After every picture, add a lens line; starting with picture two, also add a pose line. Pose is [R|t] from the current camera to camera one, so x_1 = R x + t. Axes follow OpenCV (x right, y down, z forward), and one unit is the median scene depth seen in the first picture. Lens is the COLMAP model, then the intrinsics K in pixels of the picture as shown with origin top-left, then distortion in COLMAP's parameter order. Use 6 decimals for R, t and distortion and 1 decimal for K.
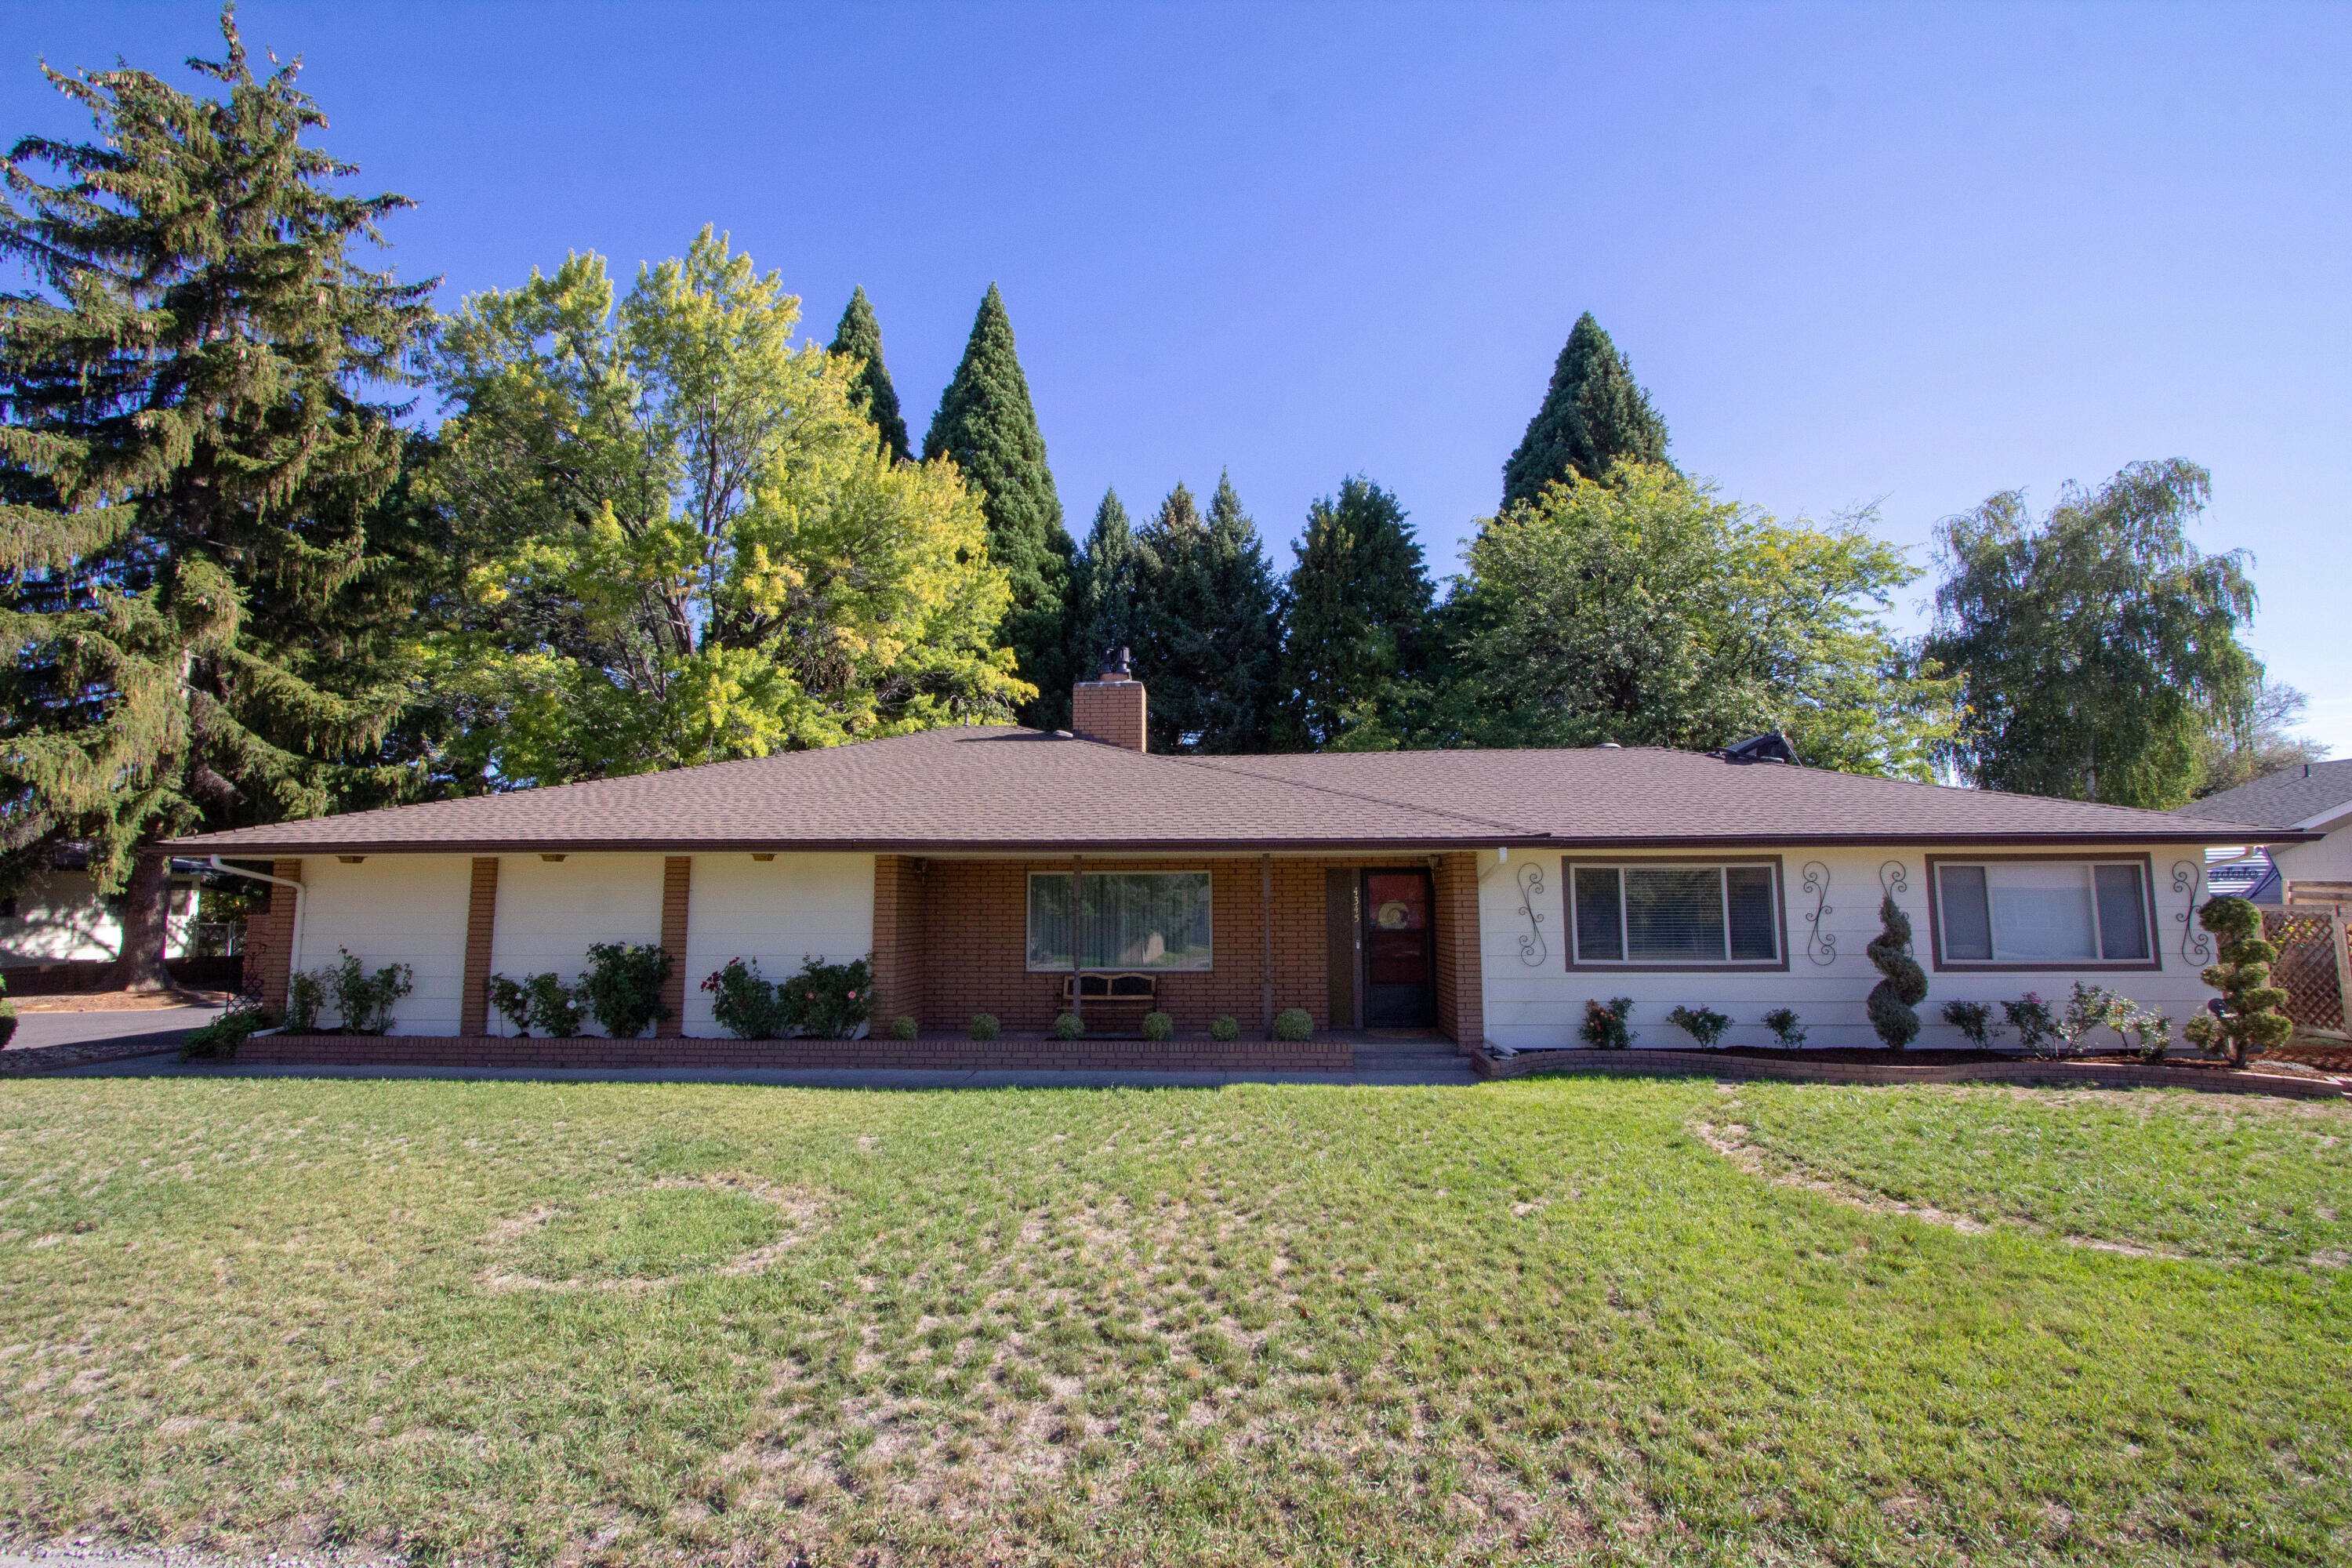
lens RADIAL K [[1078.7, 0, 1176.0], [0, 1078.7, 784.0], [0, 0, 1]] dist [-0.019463, 0.004714]
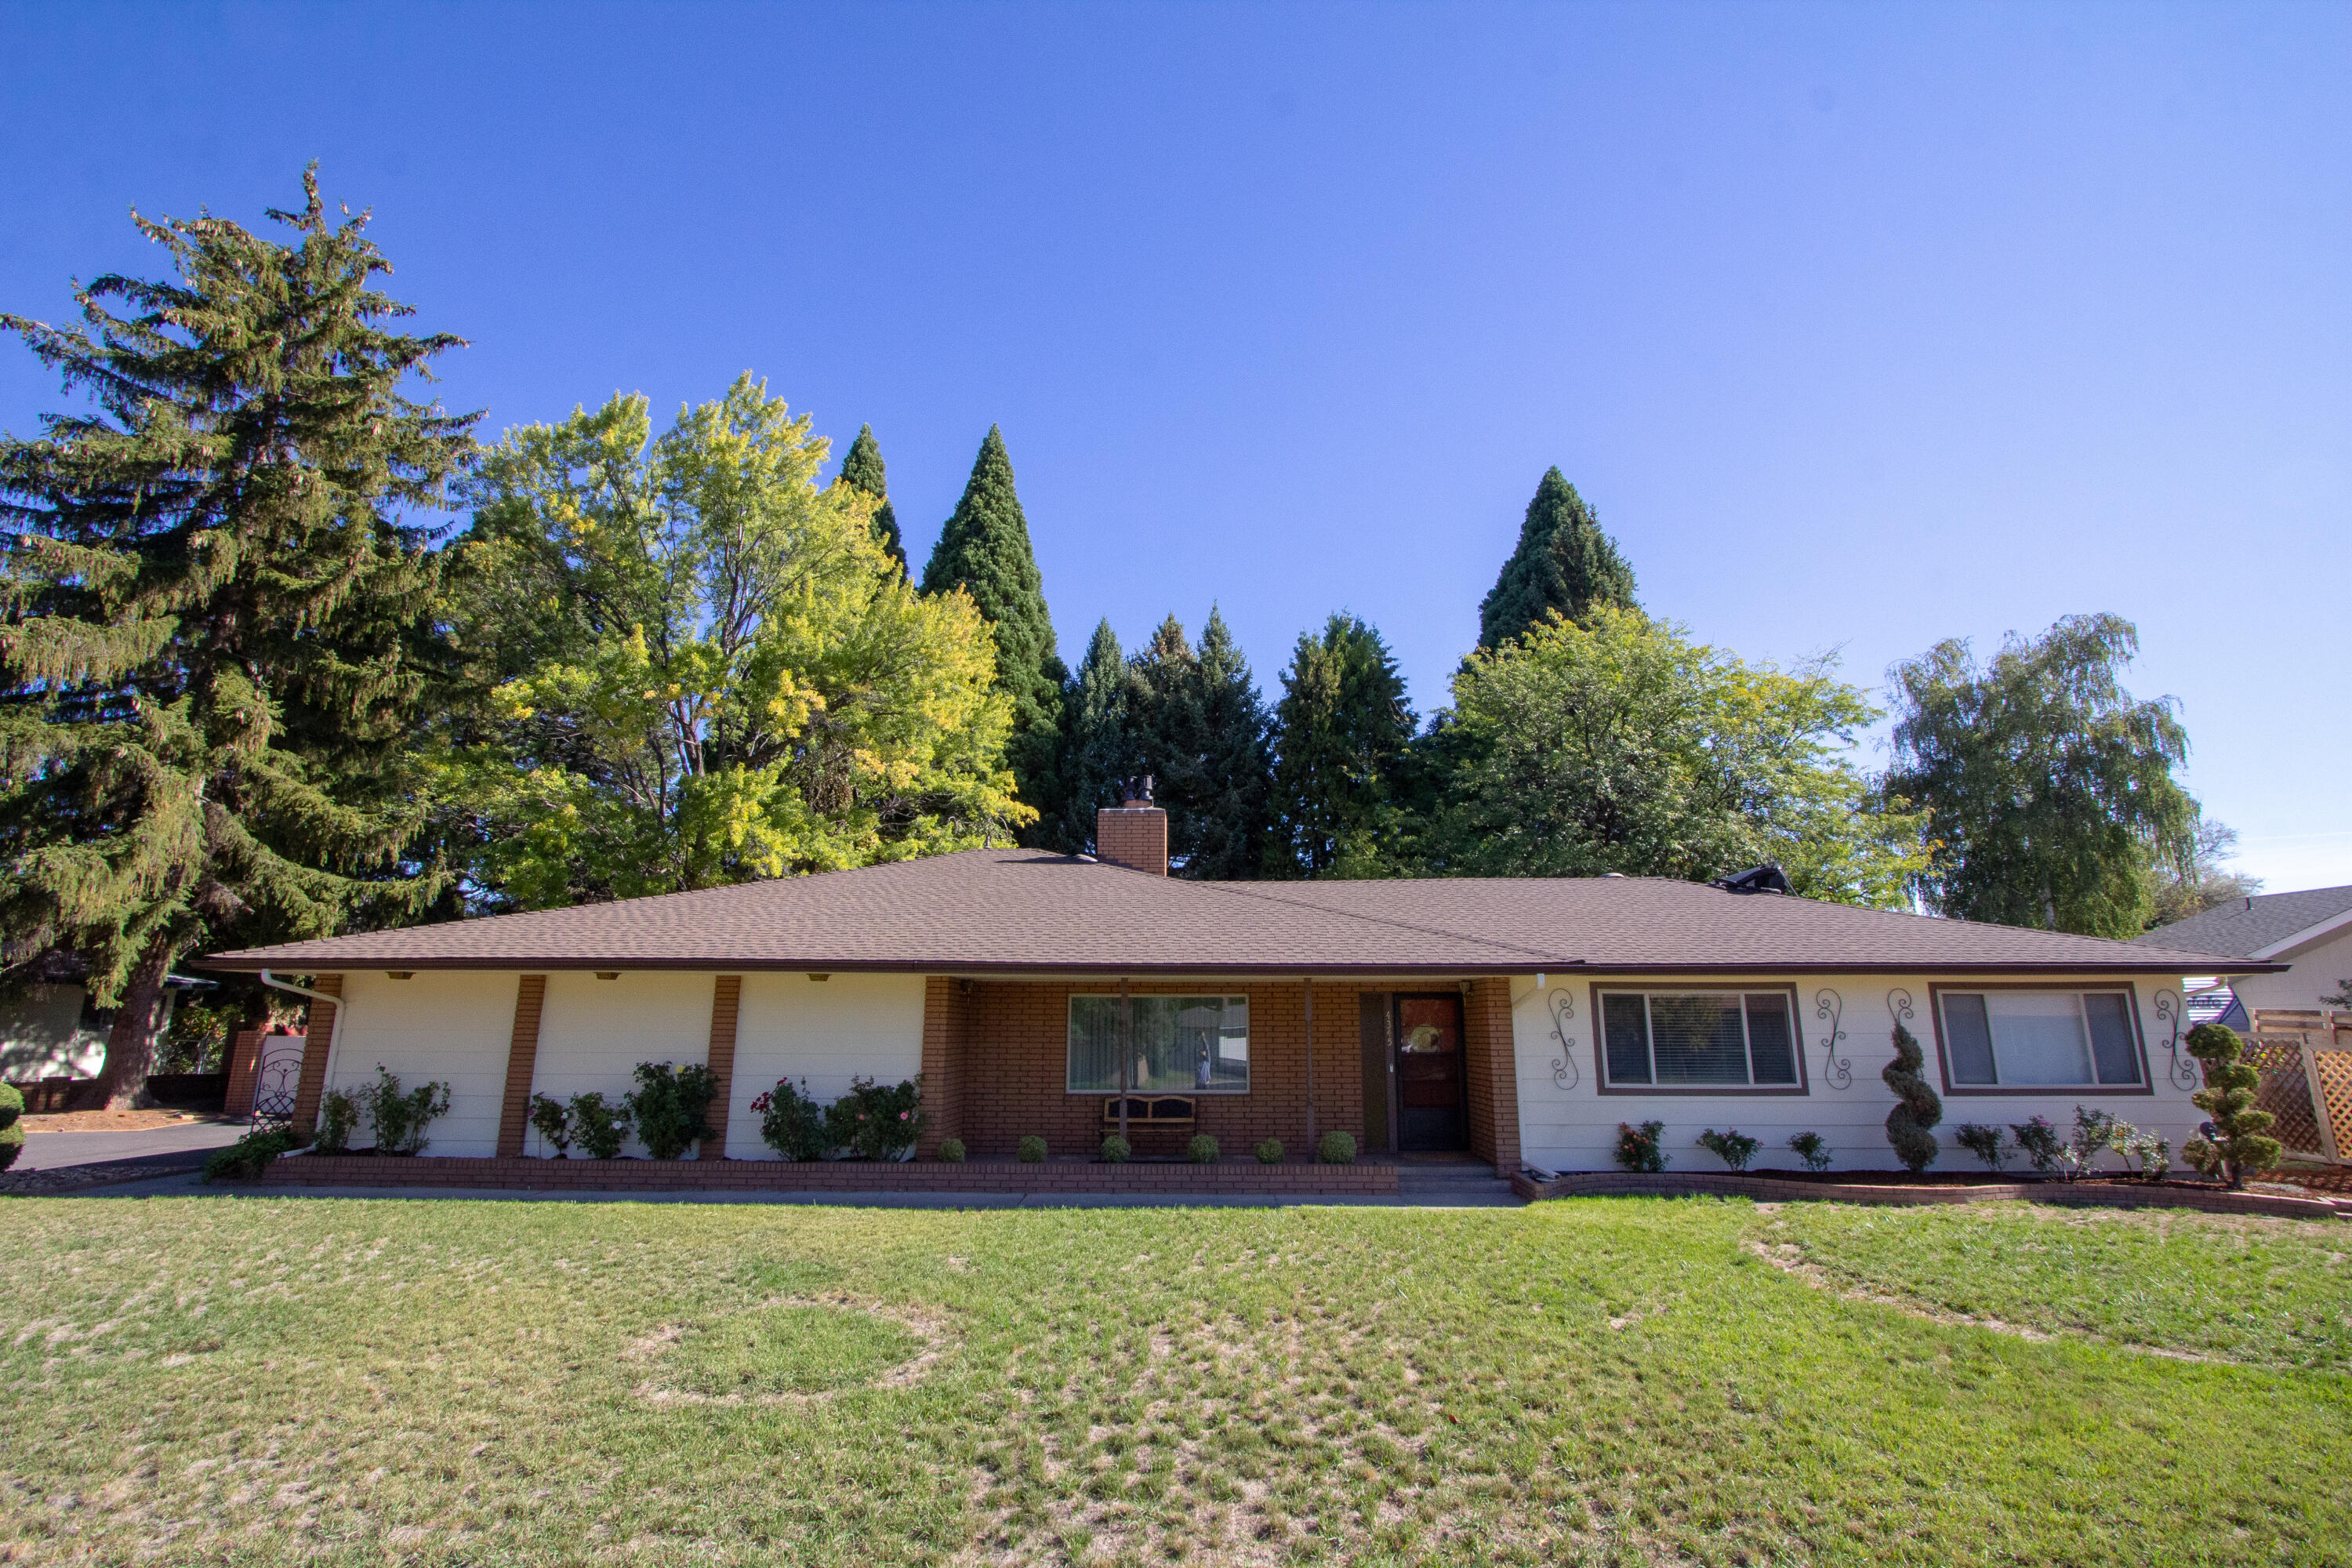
lens RADIAL K [[1078.7, 0, 1176.0], [0, 1078.7, 784.0], [0, 0, 1]] dist [-0.019463, 0.004714]
pose [[0.999224, 0.014572, 0.036594, -0.081035], [-0.010402, 0.993692, -0.111660, -0.003557], [-0.037990, 0.111193, 0.993072, -0.043789]]
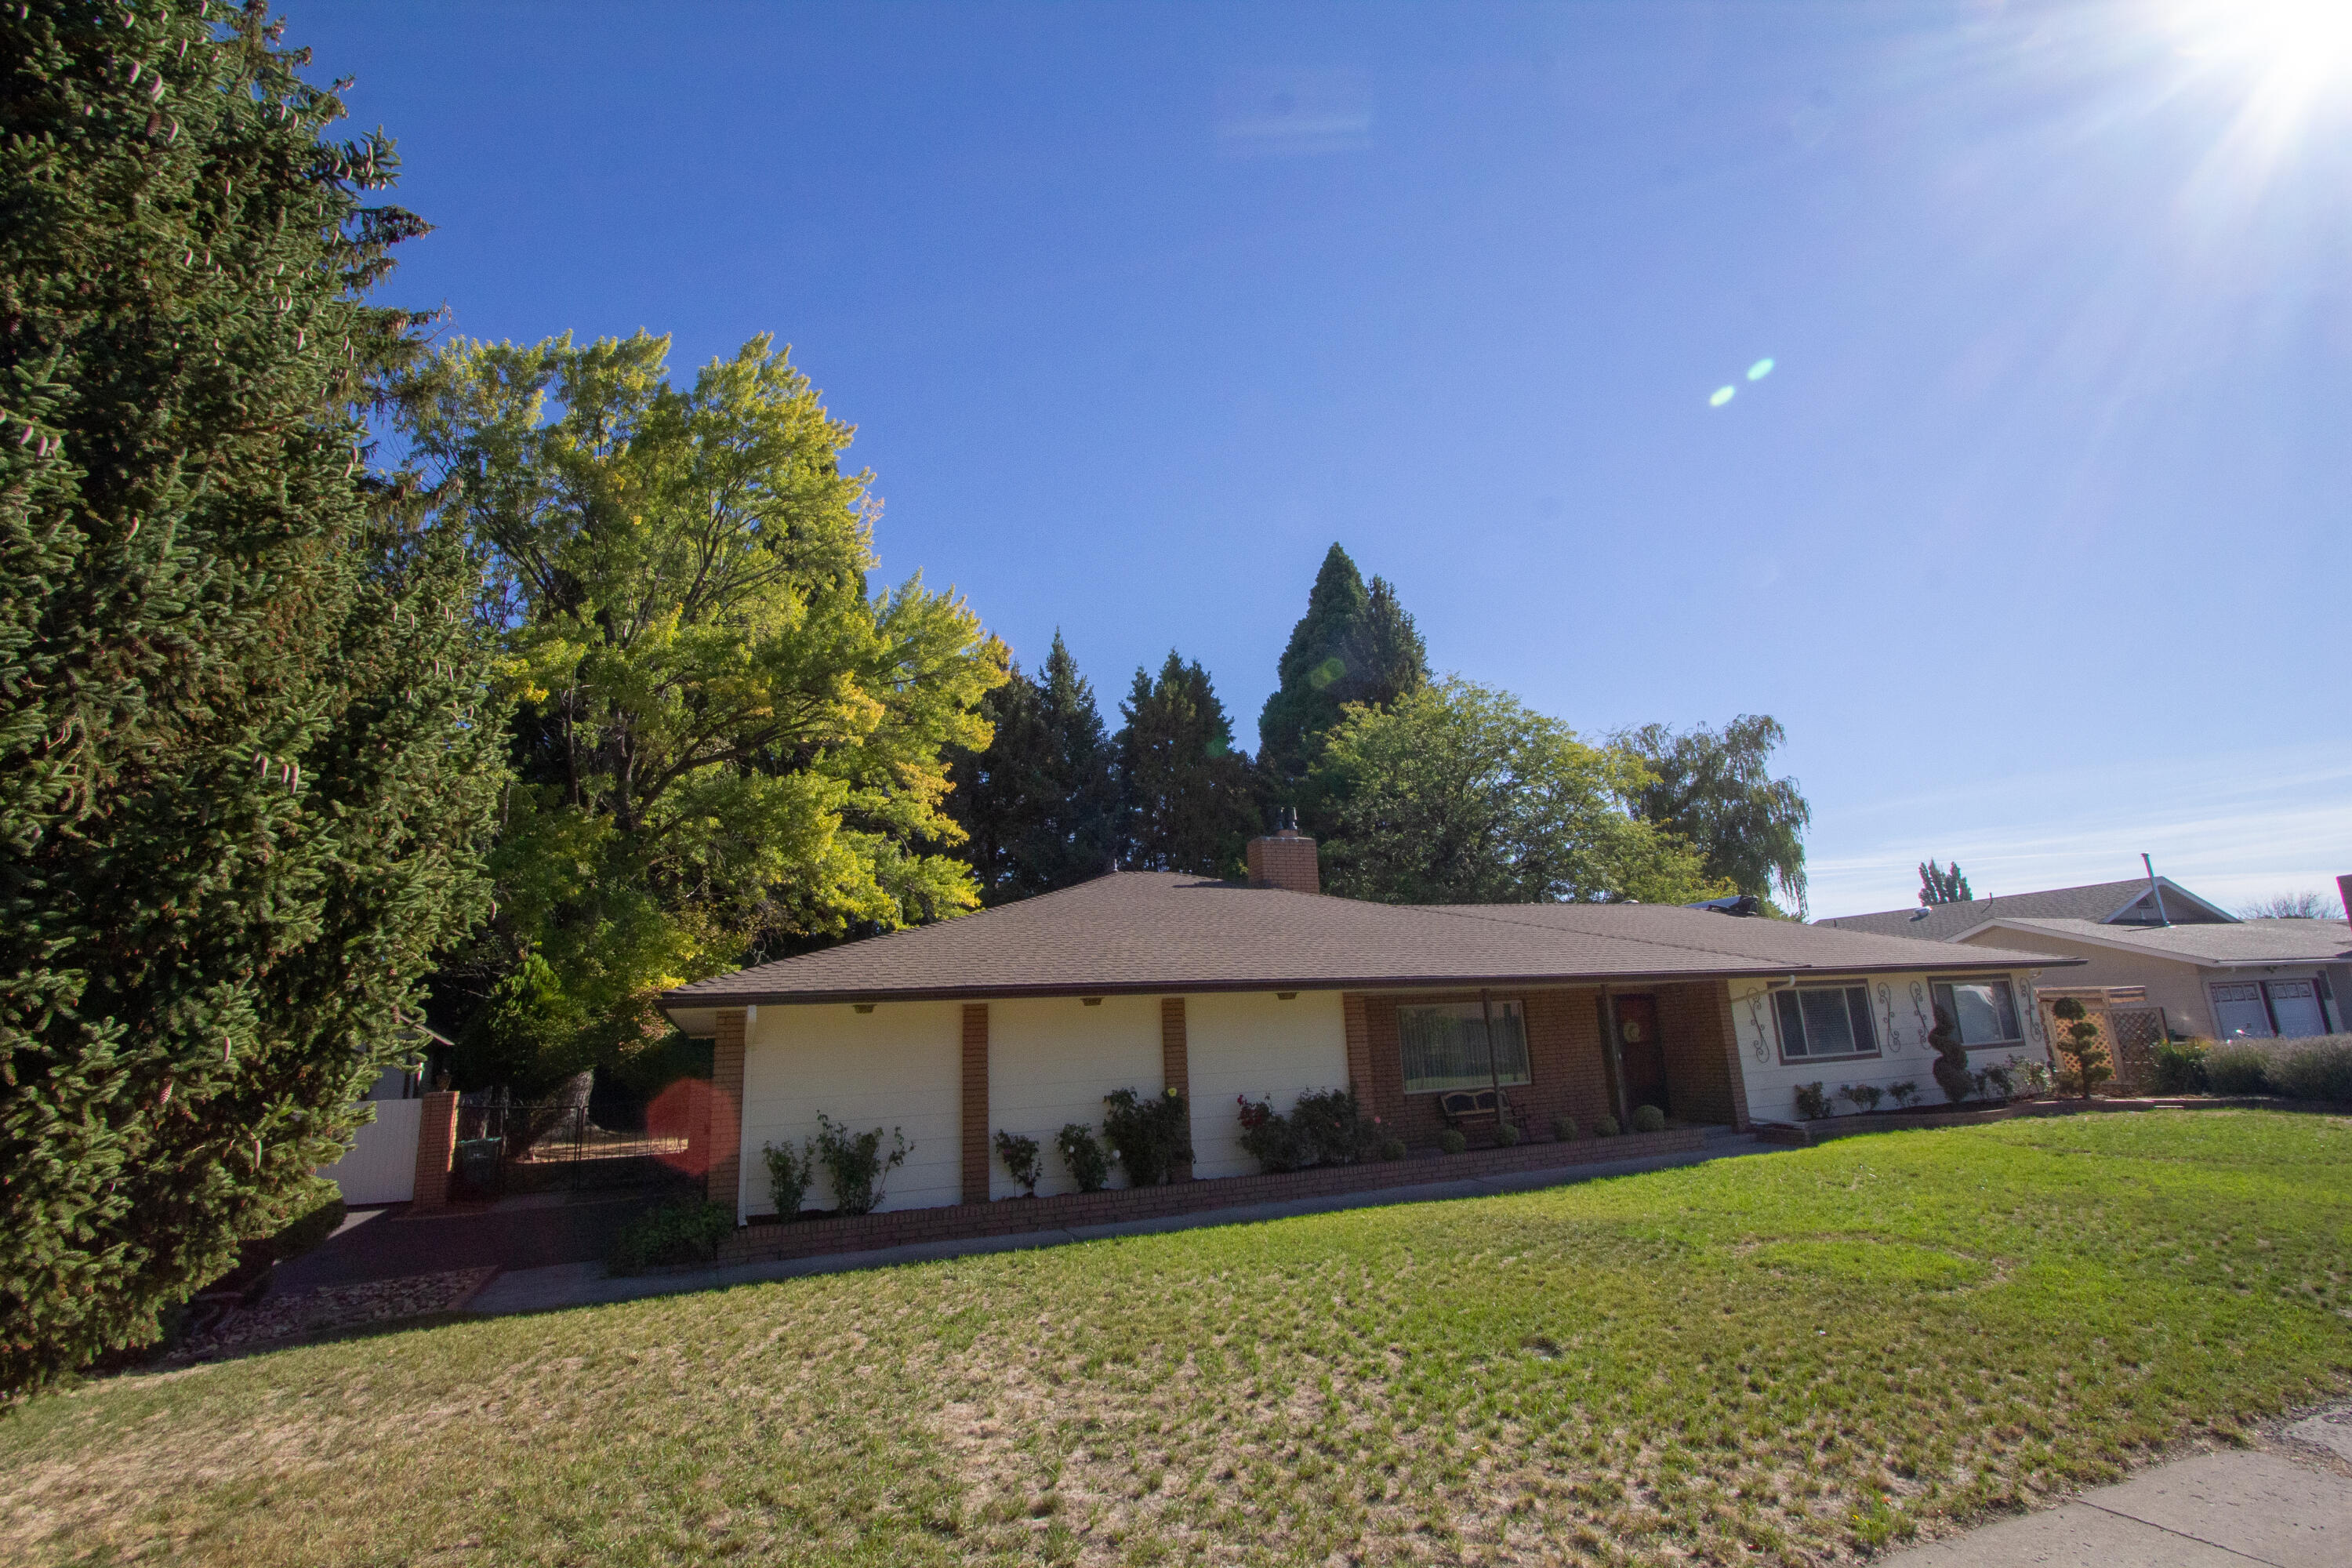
lens RADIAL K [[1095.1, 0, 1176.0], [0, 1095.1, 784.0], [0, 0, 1]] dist [-0.017404, -0.000015]
pose [[0.891461, 0.065904, 0.448279, -0.935240], [-0.004656, 0.990645, -0.136382, 0.007943], [-0.453073, 0.119492, 0.883429, 0.058535]]
